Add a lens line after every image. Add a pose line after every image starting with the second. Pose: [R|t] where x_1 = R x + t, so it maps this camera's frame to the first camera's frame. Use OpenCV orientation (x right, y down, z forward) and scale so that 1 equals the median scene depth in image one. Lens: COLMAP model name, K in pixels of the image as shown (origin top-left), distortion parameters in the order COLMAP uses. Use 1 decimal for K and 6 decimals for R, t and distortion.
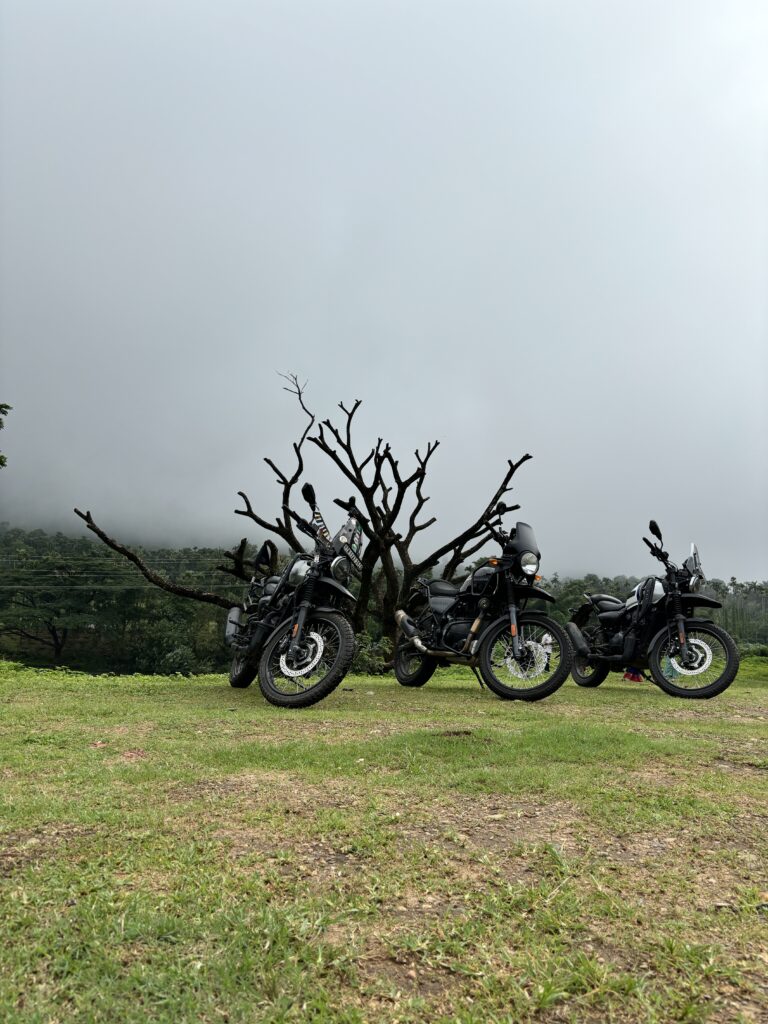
lens RADIAL K [[786.0, 0, 384.0], [0, 786.0, 512.0], [0, 0, 1]] dist [0.046289, -0.002431]
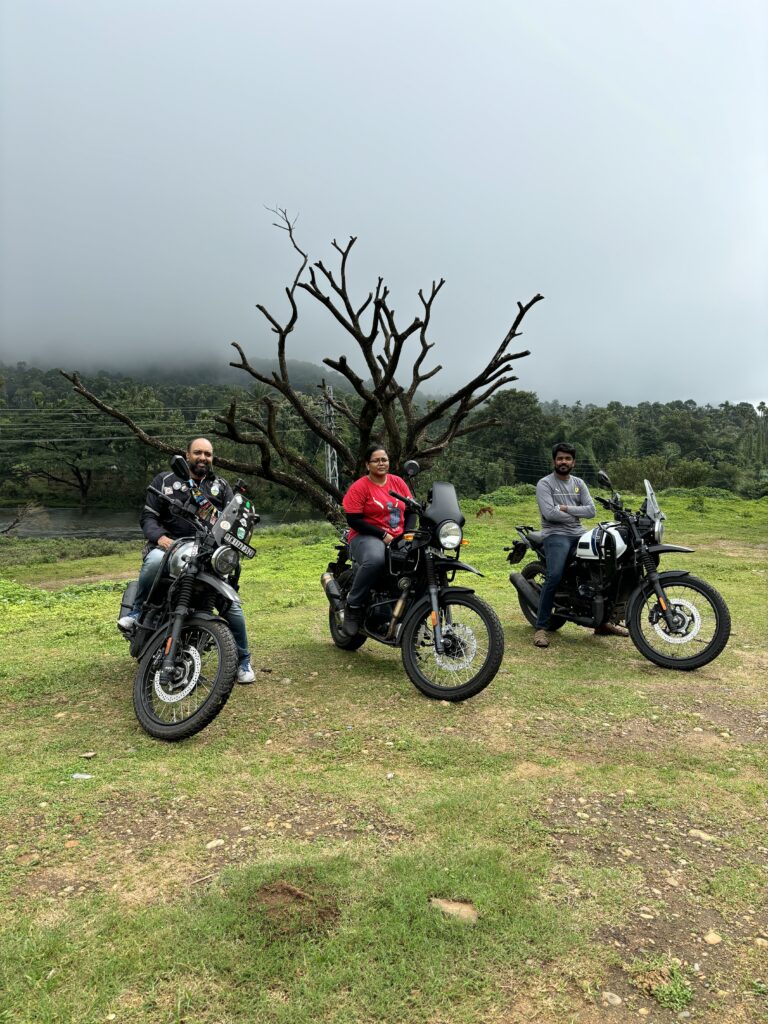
lens RADIAL K [[786.0, 0, 384.0], [0, 786.0, 512.0], [0, 0, 1]] dist [0.046289, -0.002431]
pose [[0.999274, -0.022702, -0.030610, 0.023986], [0.028714, 0.976617, 0.213061, -0.026099], [0.025058, -0.213786, 0.976559, 0.044854]]
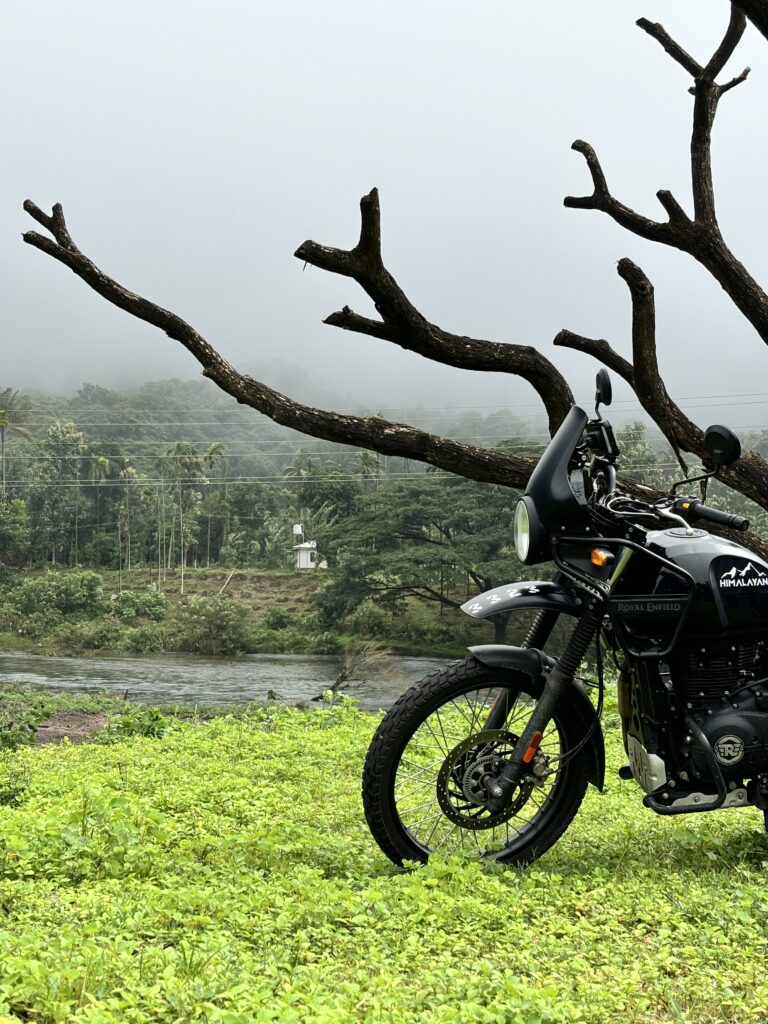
lens RADIAL K [[1567.1, 0, 384.0], [0, 1567.1, 512.0], [0, 0, 1]] dist [0.192706, -1.260730]
pose [[0.876621, -0.020776, -0.480732, 0.062632], [0.066032, 0.994810, 0.077419, 0.079736], [0.476629, -0.099611, 0.873443, 0.429728]]
